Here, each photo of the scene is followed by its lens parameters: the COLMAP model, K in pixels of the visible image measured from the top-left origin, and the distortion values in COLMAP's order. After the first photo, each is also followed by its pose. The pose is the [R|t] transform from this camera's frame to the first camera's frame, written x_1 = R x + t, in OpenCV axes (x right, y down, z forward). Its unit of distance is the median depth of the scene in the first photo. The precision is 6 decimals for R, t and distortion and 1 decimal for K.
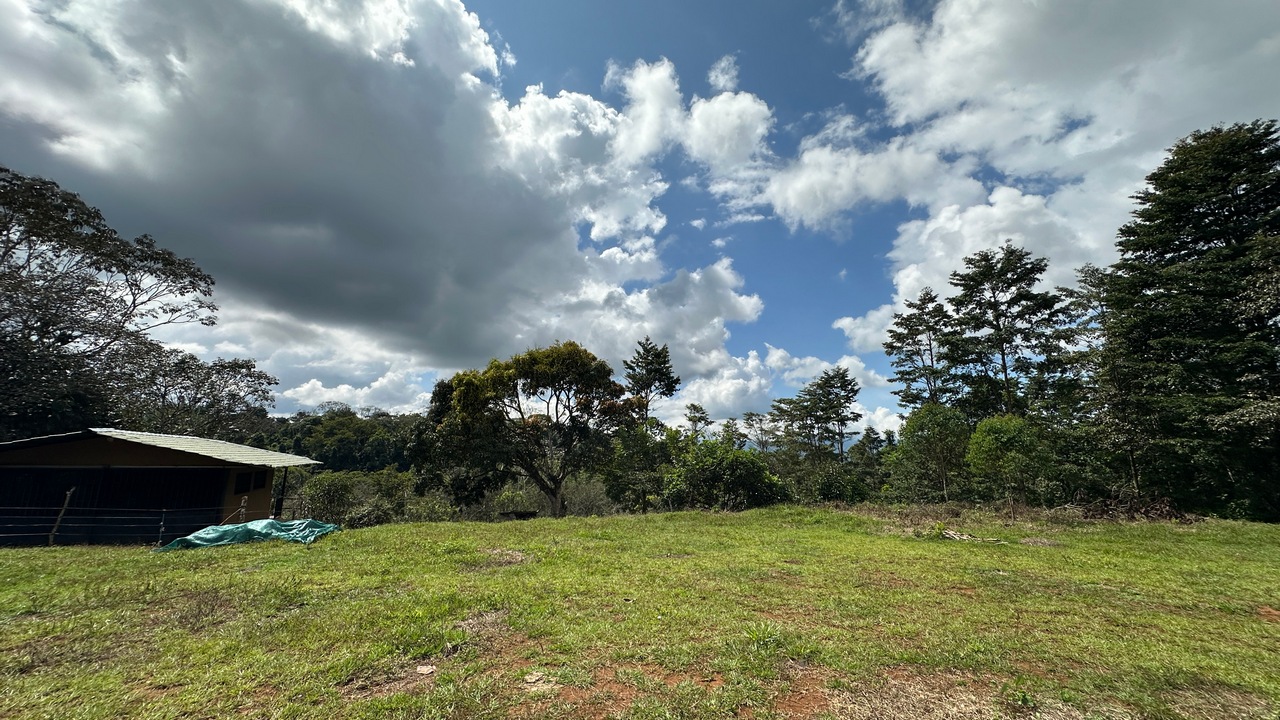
lens RADIAL K [[513.4, 0, 640.0], [0, 513.4, 360.0], [0, 0, 1]] dist [-0.002479, -0.000225]
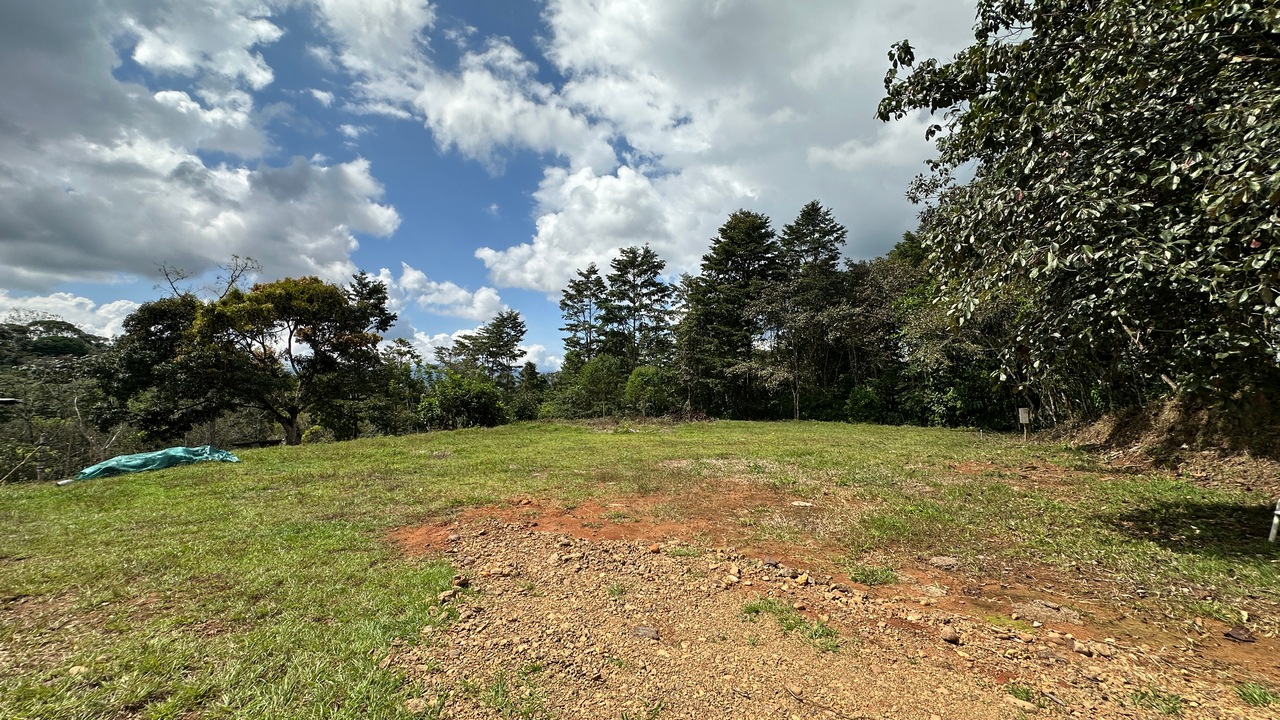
lens RADIAL K [[513.4, 0, 640.0], [0, 513.4, 360.0], [0, 0, 1]] dist [-0.002479, -0.000225]
pose [[0.773828, 0.033616, 0.632503, -0.170608], [-0.121688, 0.987878, 0.096375, -0.032113], [-0.621596, -0.151546, 0.768539, -0.134432]]
